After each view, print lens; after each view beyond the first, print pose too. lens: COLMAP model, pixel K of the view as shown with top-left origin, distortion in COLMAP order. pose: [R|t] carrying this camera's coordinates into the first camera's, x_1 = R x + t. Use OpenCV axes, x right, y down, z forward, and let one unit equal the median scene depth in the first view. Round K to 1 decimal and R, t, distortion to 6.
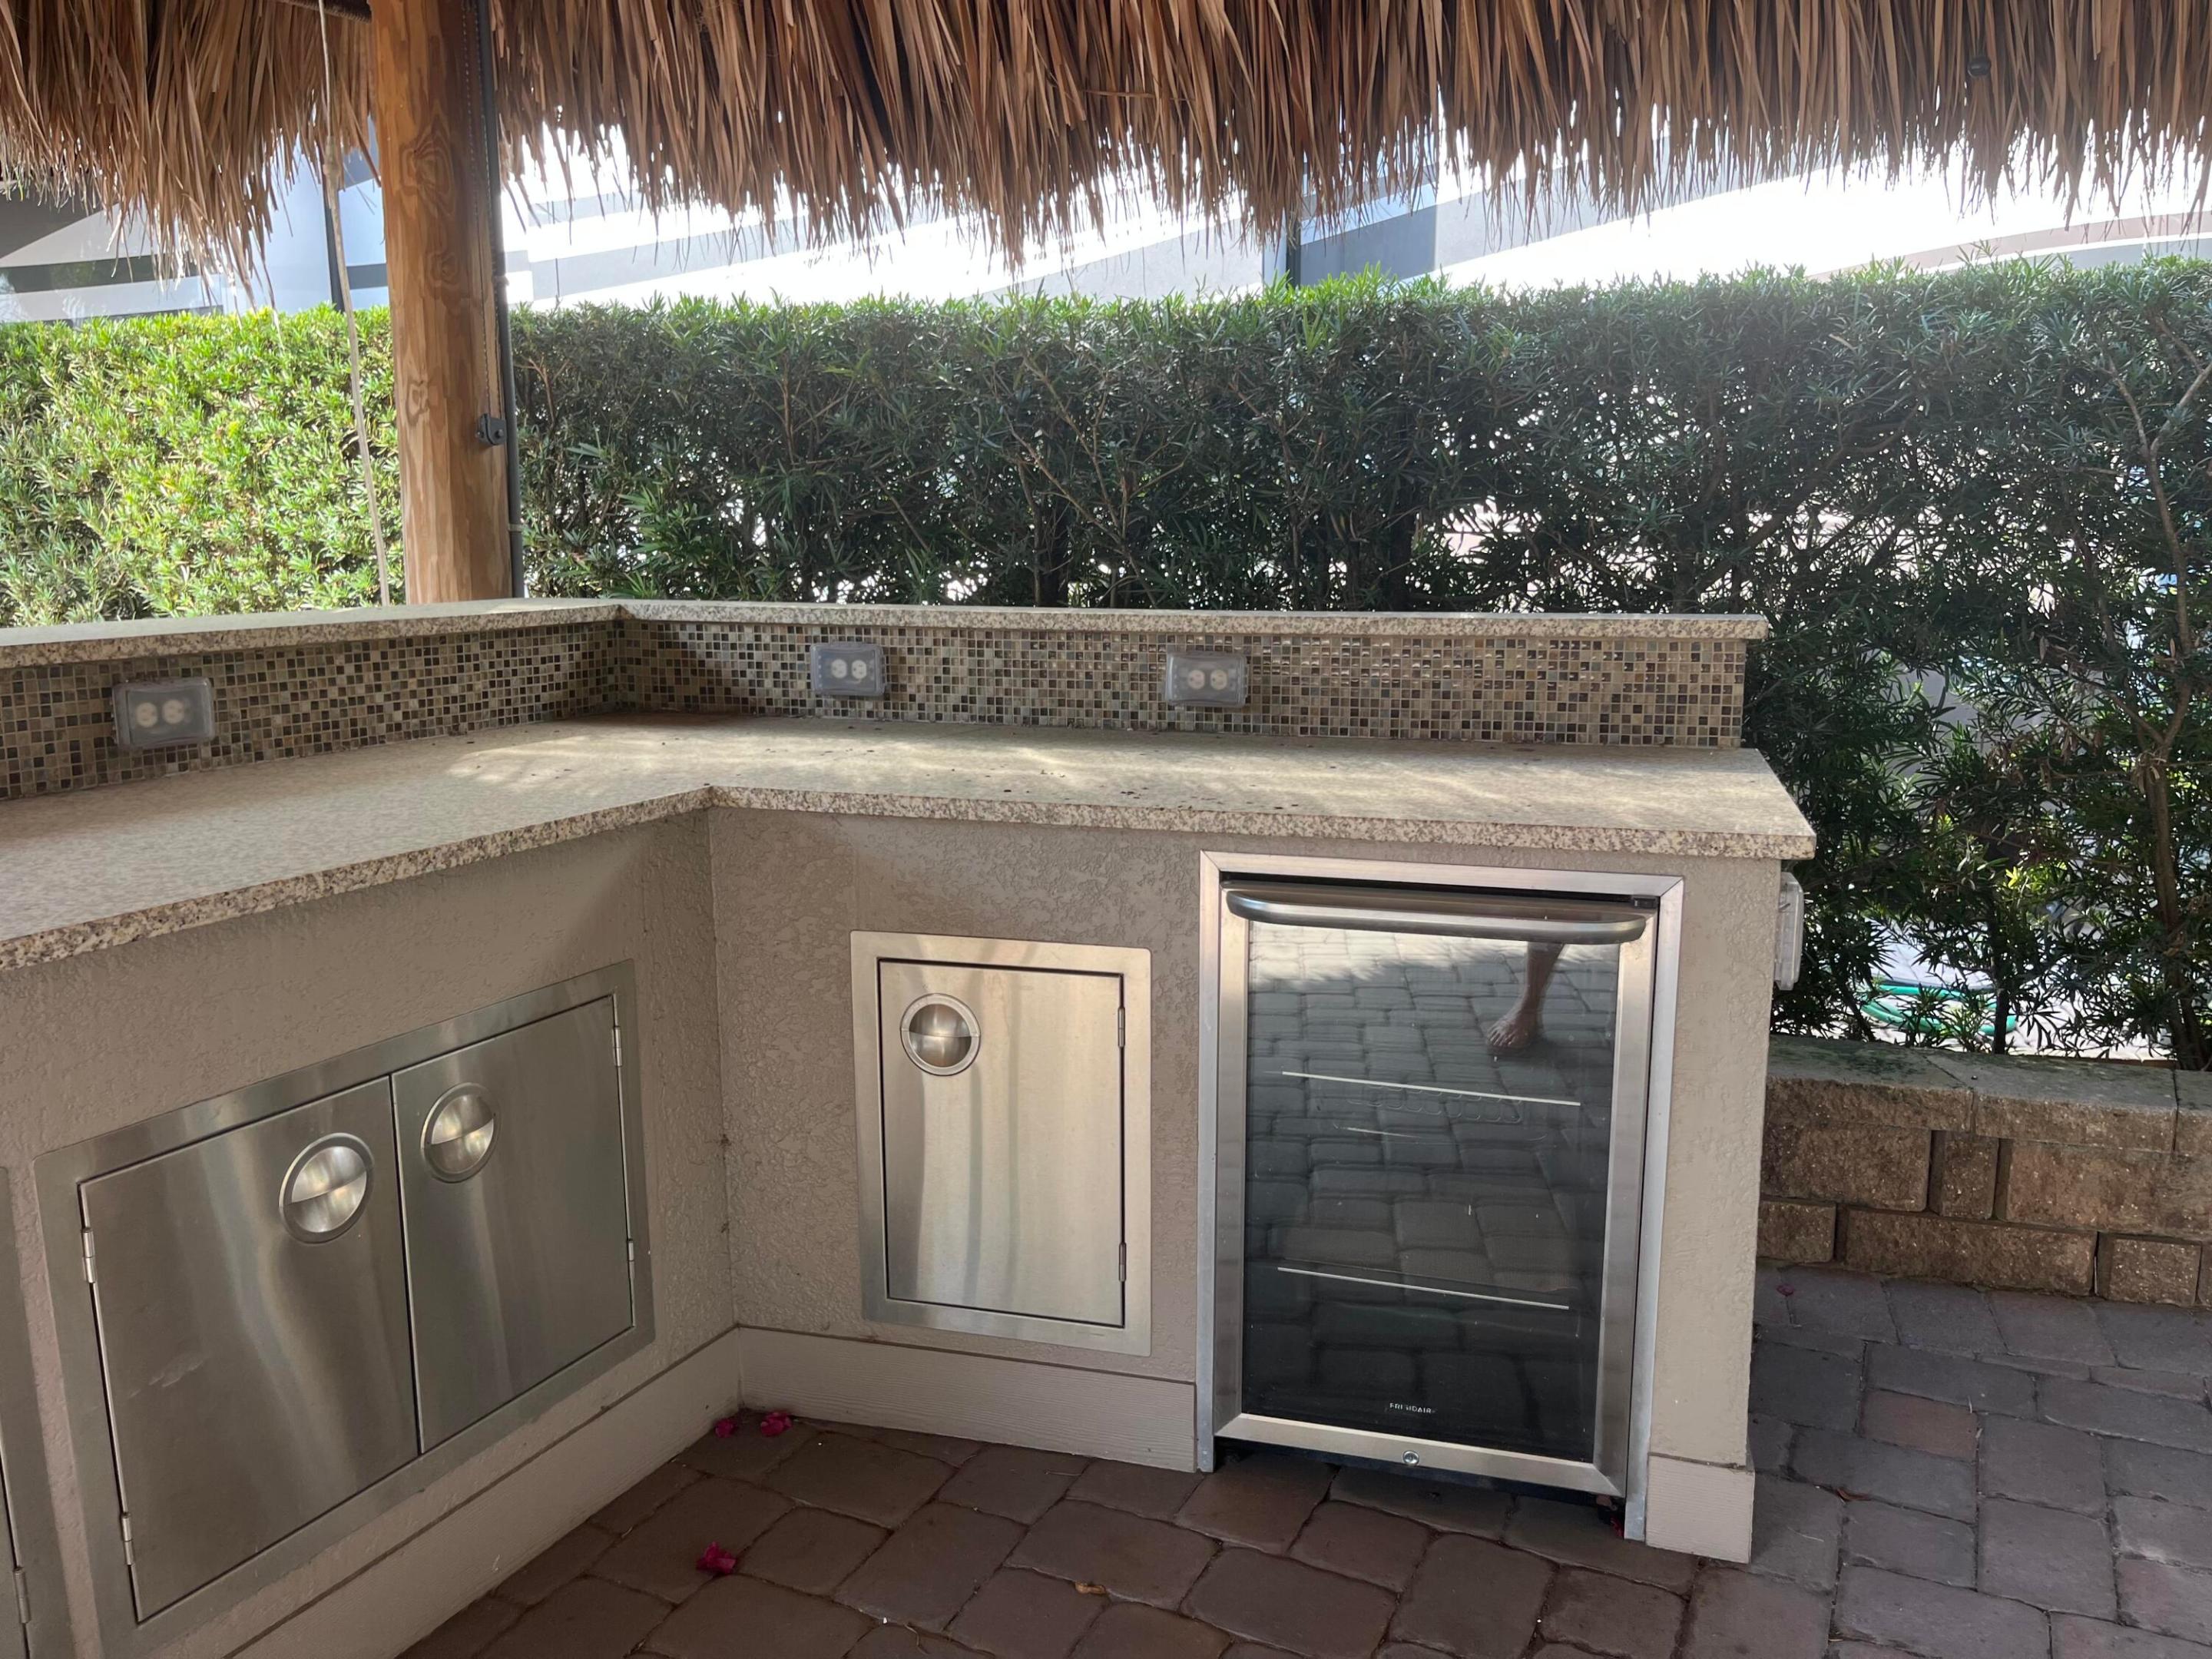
lens RADIAL K [[1689.6, 0, 1113.3], [0, 1689.6, 821.9], [0, 0, 1]] dist [0.051599, -0.073201]
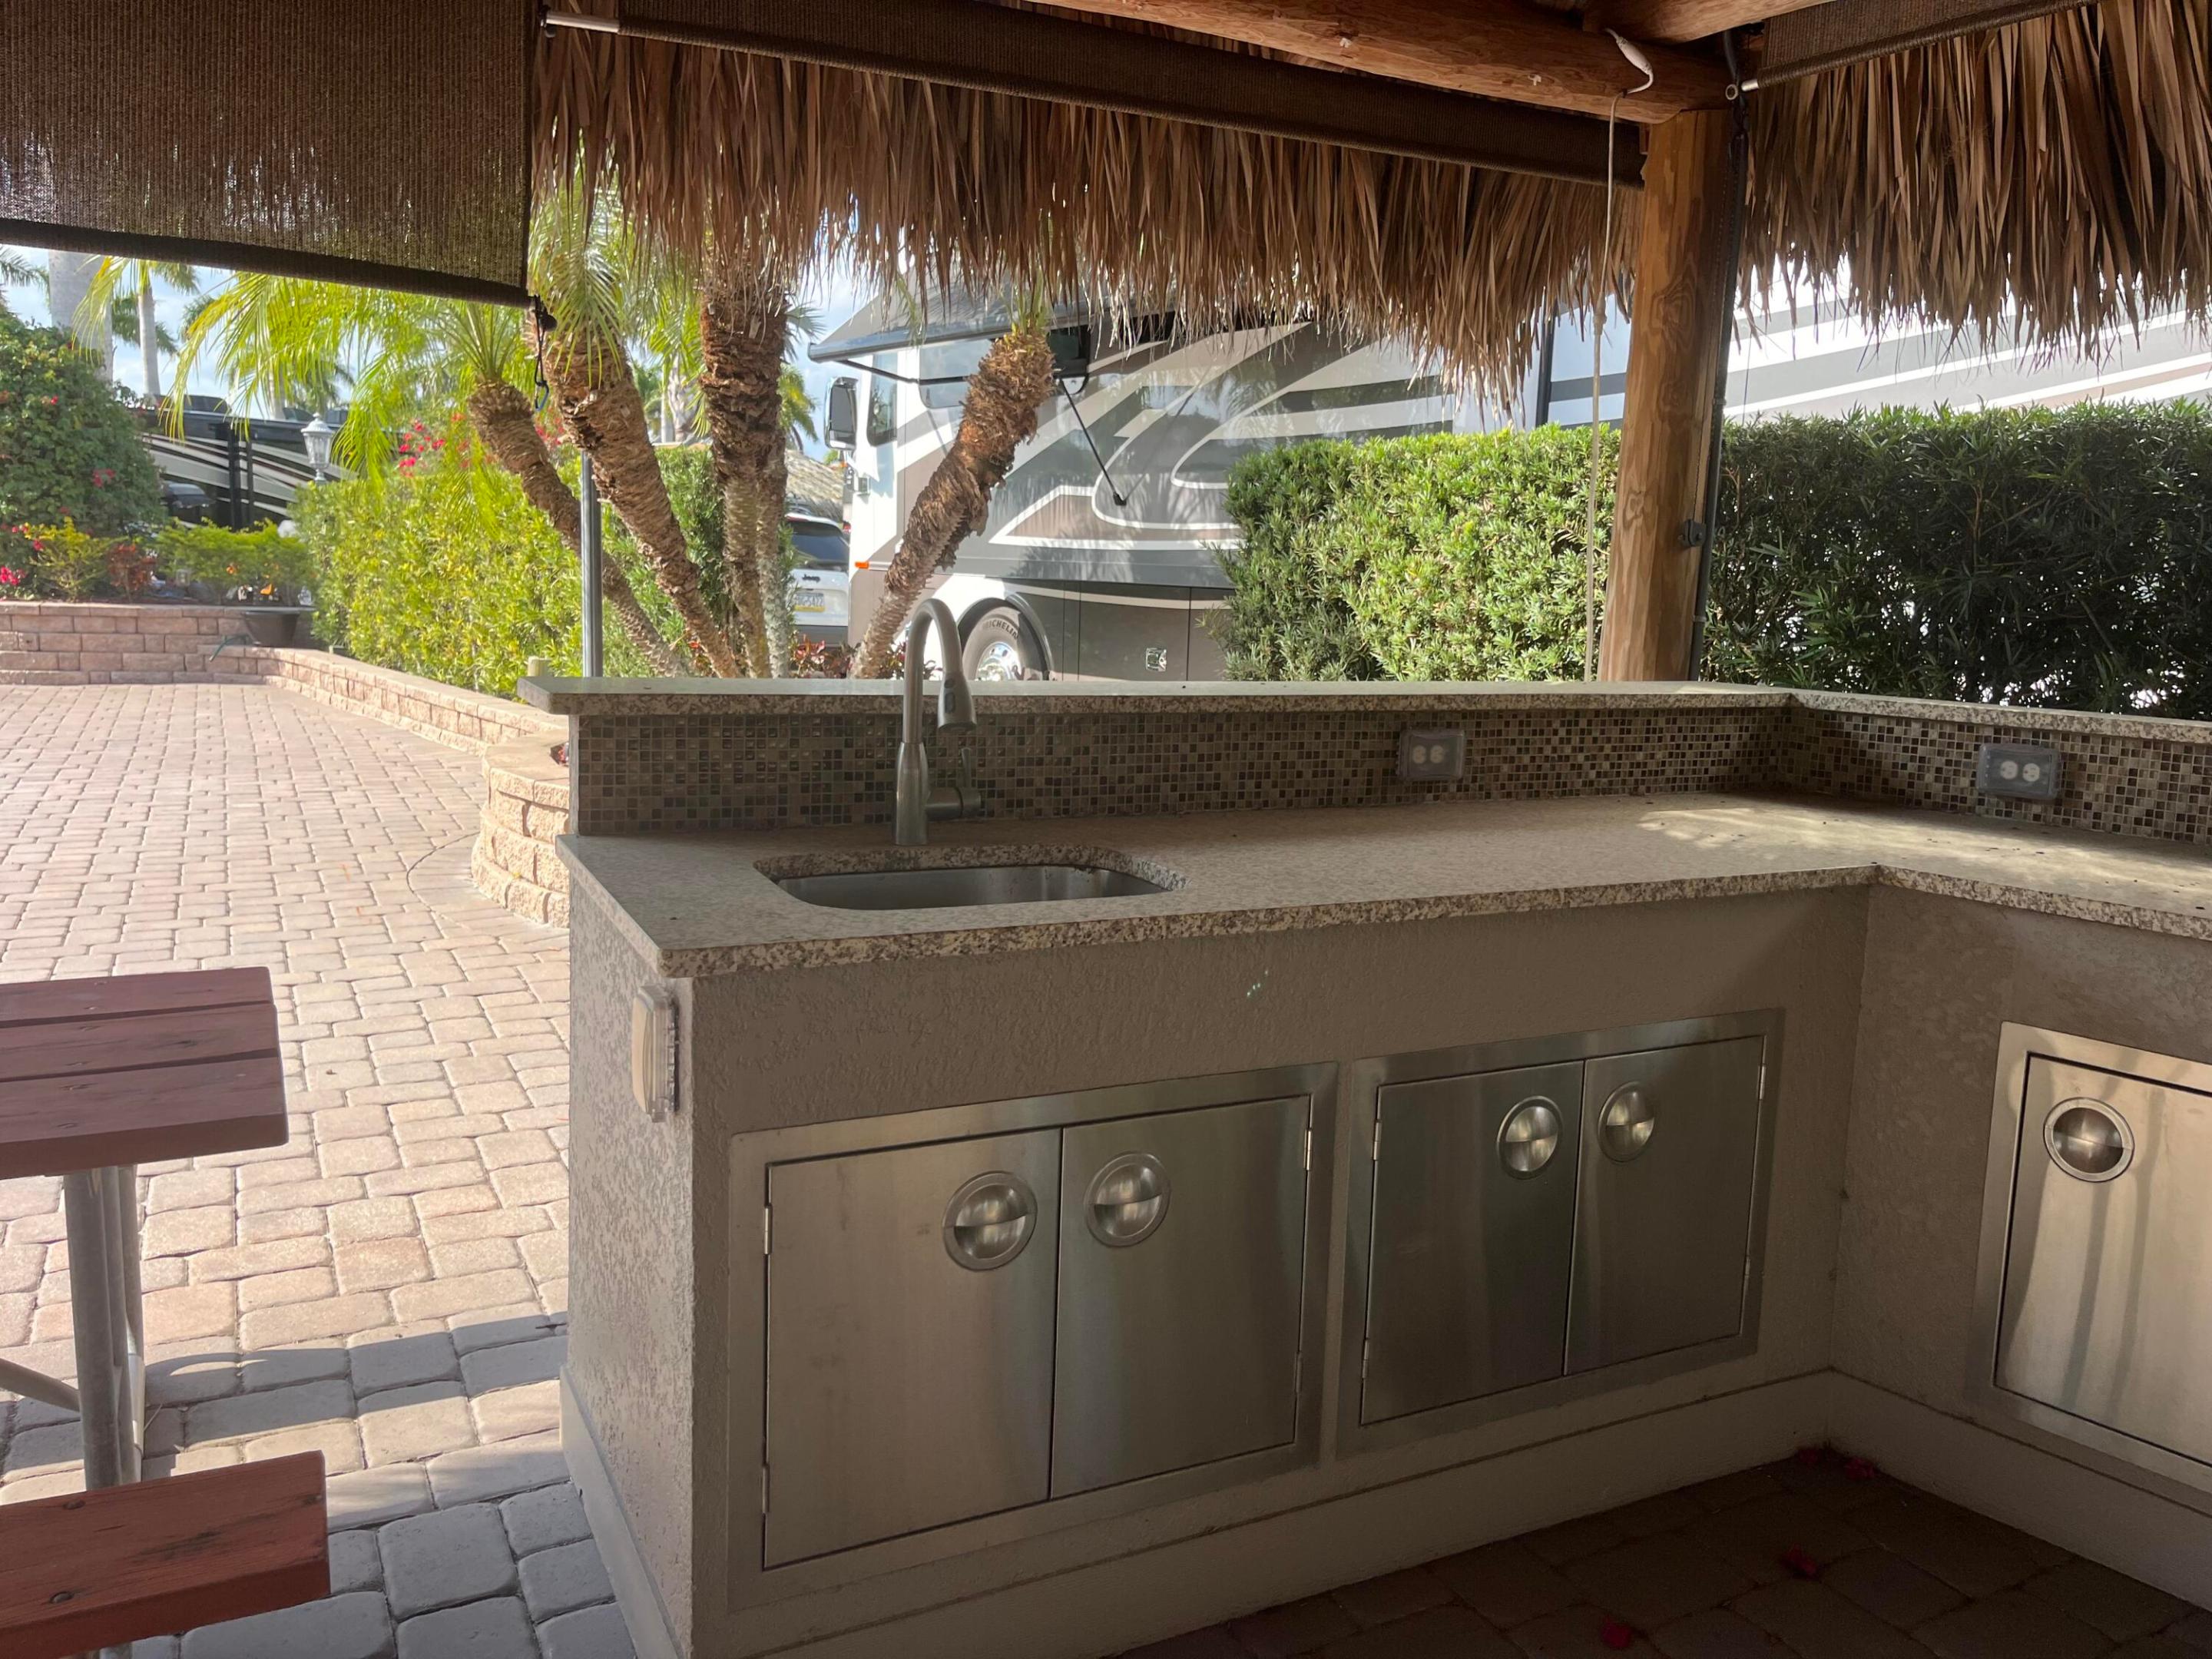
lens RADIAL K [[1689.6, 0, 1113.3], [0, 1689.6, 821.9], [0, 0, 1]] dist [0.051599, -0.073201]
pose [[0.813964, 0.112826, -0.569853, -0.013769], [-0.139502, 0.990217, -0.003208, 0.018082], [0.563916, 0.082107, 0.821740, -0.135518]]
